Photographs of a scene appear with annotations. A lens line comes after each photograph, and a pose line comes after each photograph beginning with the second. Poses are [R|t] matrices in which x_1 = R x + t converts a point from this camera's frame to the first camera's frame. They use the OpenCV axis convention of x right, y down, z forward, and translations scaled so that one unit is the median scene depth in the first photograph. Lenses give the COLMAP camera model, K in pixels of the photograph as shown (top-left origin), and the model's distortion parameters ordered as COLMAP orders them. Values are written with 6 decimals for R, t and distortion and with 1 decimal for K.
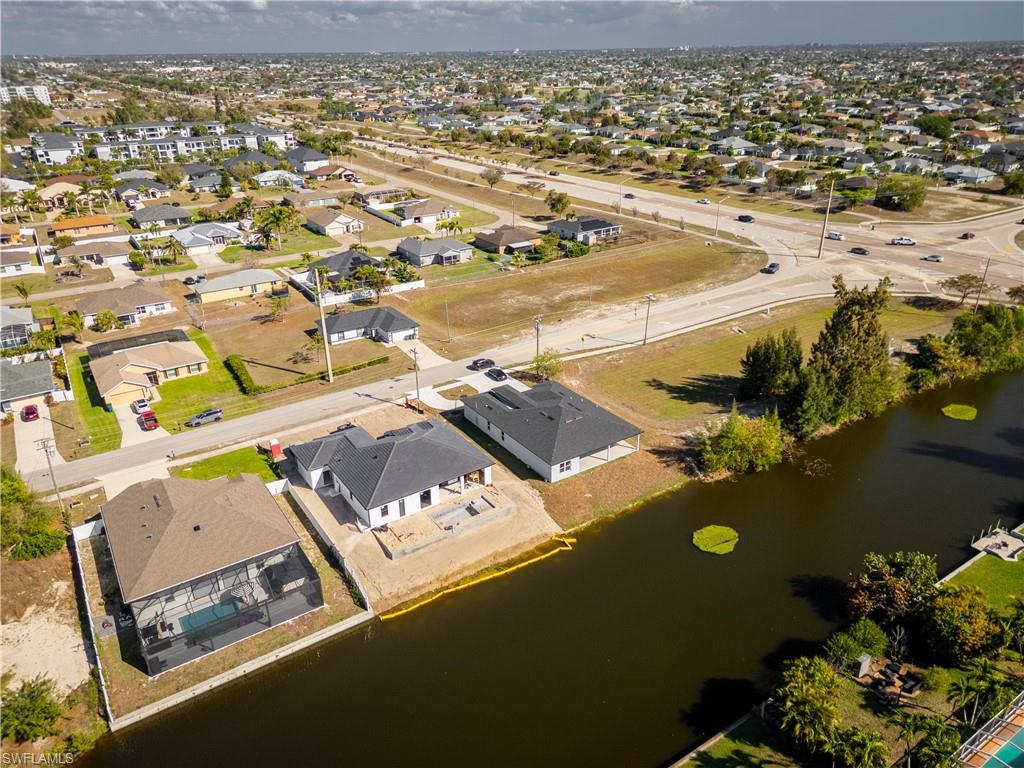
lens RADIAL K [[706.9, 0, 508.8], [0, 706.9, 384.3], [0, 0, 1]] dist [0.057960, -0.048517]
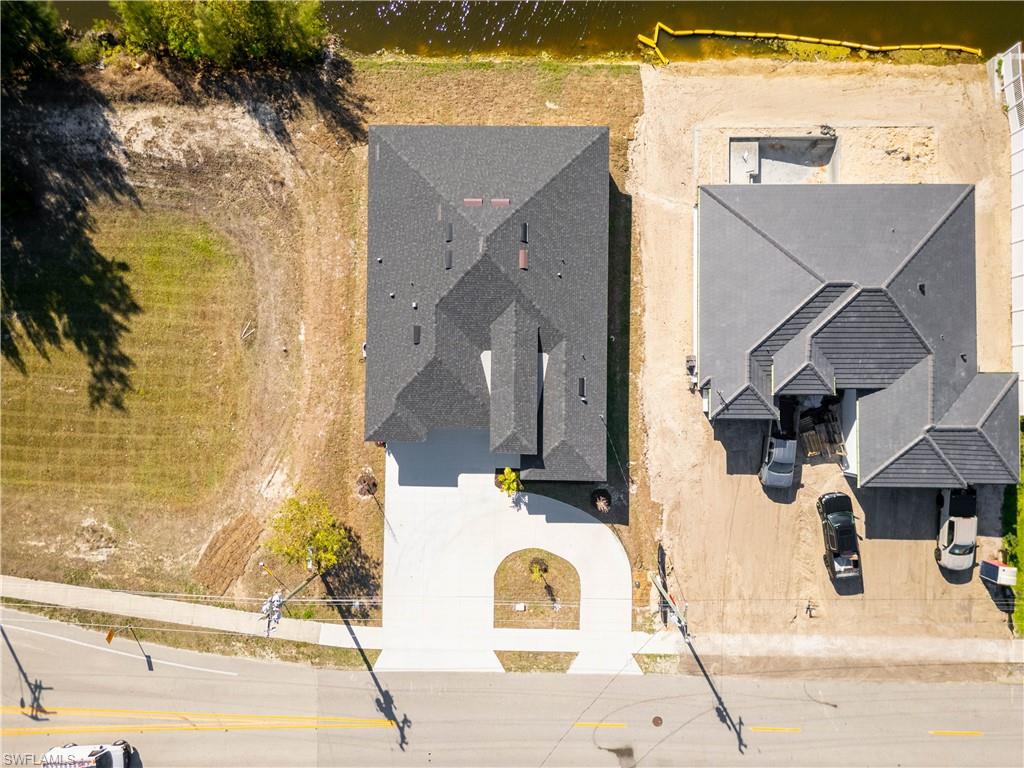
lens RADIAL K [[706.9, 0, 508.8], [0, 706.9, 384.3], [0, 0, 1]] dist [0.057960, -0.048517]
pose [[-0.826435, -0.560898, 0.048966, -0.008323], [0.265360, -0.311324, 0.912503, -0.311398], [-0.496577, 0.767118, 0.406129, 0.681043]]
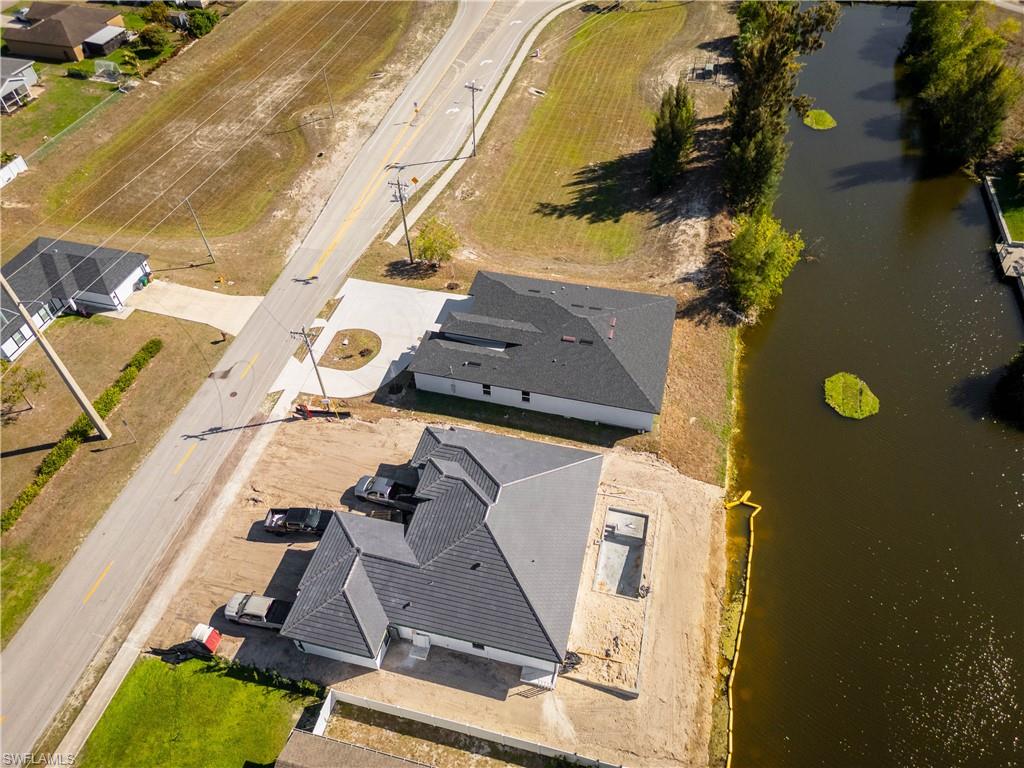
lens RADIAL K [[706.9, 0, 508.8], [0, 706.9, 384.3], [0, 0, 1]] dist [0.057960, -0.048517]
pose [[0.740425, -0.493006, 0.456854, -0.244857], [0.290910, 0.847798, 0.443407, -0.180537], [-0.605922, -0.195406, 0.771152, 0.397304]]
